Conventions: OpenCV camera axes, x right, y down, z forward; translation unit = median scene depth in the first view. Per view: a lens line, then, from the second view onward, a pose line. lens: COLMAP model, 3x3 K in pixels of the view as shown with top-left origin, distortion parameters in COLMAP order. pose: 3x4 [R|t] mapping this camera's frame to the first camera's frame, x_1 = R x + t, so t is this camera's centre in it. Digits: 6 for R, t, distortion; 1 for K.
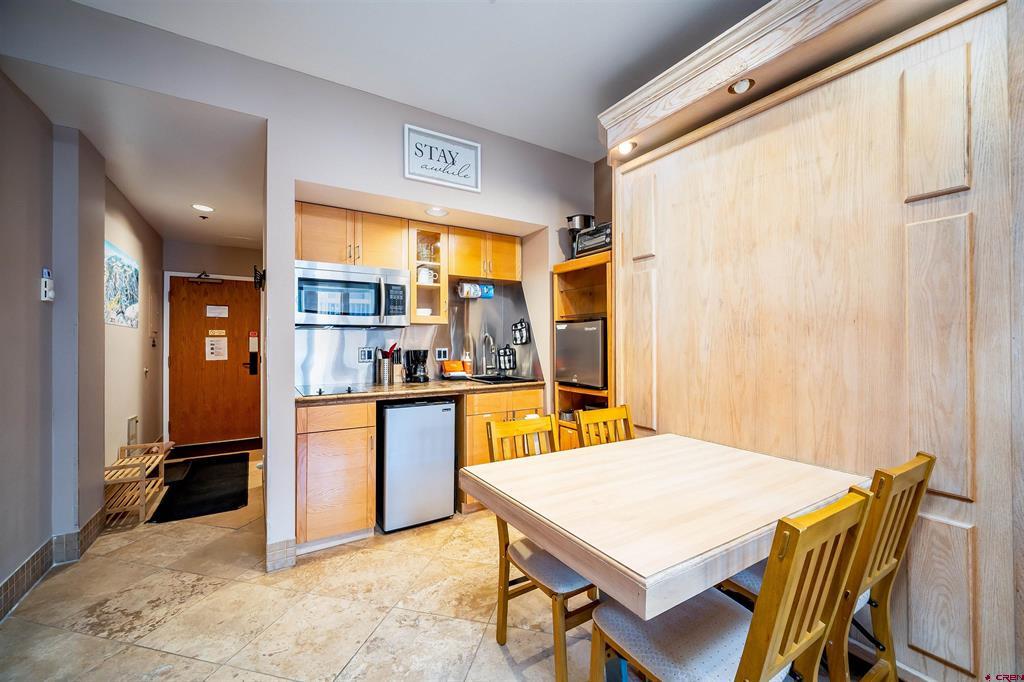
lens RADIAL K [[402.8, 0, 494.5], [0, 402.8, 341.3], [0, 0, 1]] dist [-0.002788, 0.002677]
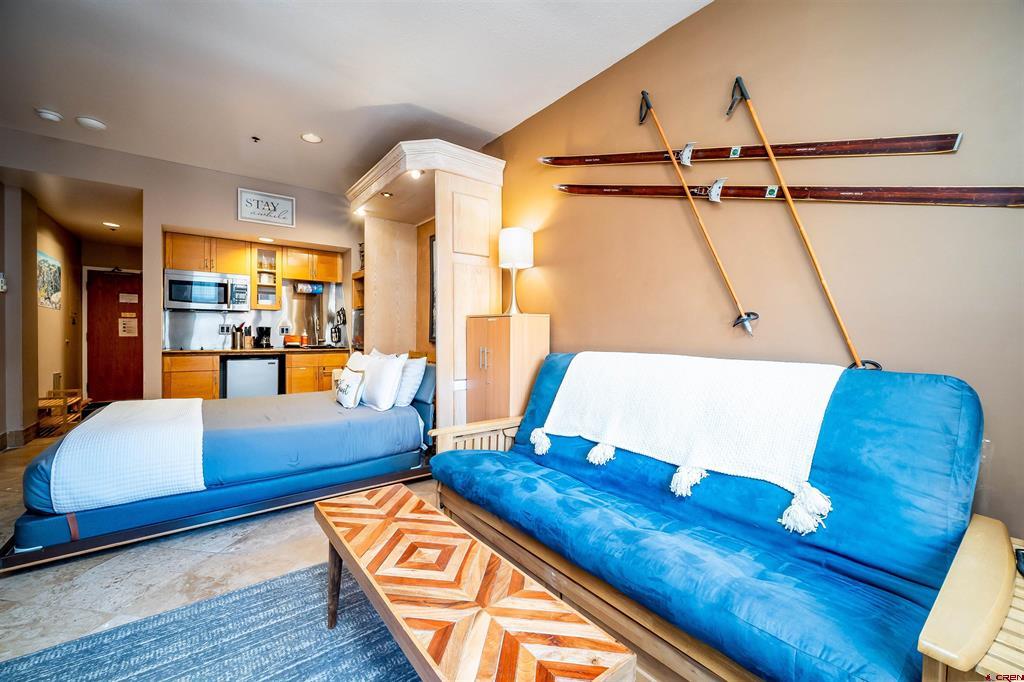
lens RADIAL K [[402.8, 0, 487.3], [0, 402.8, 336.8], [0, 0, 1]] dist [-0.002788, 0.002677]
pose [[0.995717, 0.010280, 0.091883, 0.533908], [-0.011389, 0.999868, 0.011558, 0.033267], [-0.091752, -0.012555, 0.995703, -0.613412]]
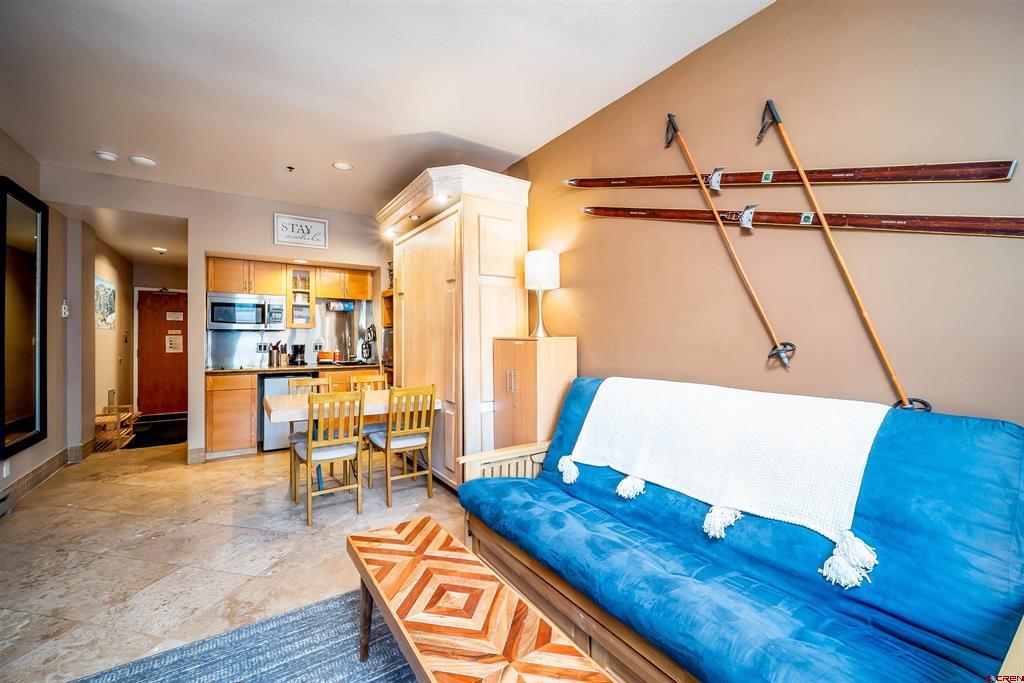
lens RADIAL K [[402.8, 0, 490.1], [0, 402.8, 337.4], [0, 0, 1]] dist [-0.002788, 0.002677]
pose [[0.999586, 0.000838, 0.028762, 0.536715], [-0.000869, 0.999999, 0.001055, -0.008759], [-0.028761, -0.001080, 0.999586, -0.618394]]
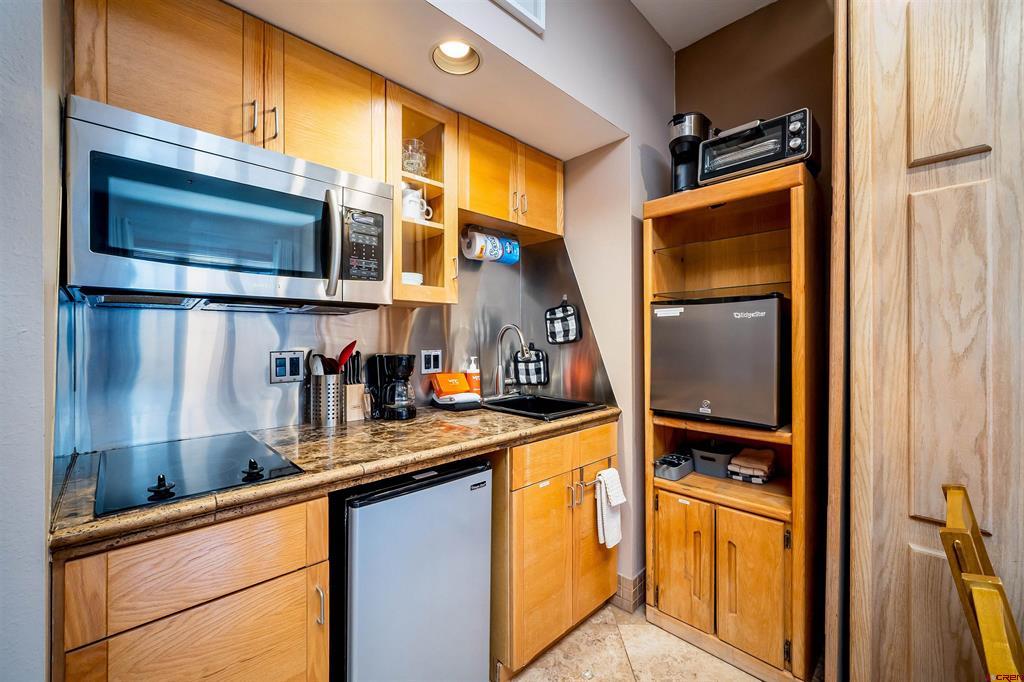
lens RADIAL K [[417.7, 0, 490.1], [0, 417.7, 338.4], [0, 0, 1]] dist [-0.000258, -0.000719]
pose [[0.981661, 0.000596, 0.190636, -0.179627], [-0.000912, 0.999998, 0.001567, -0.000470], [-0.190635, -0.001712, 0.981660, 0.476999]]
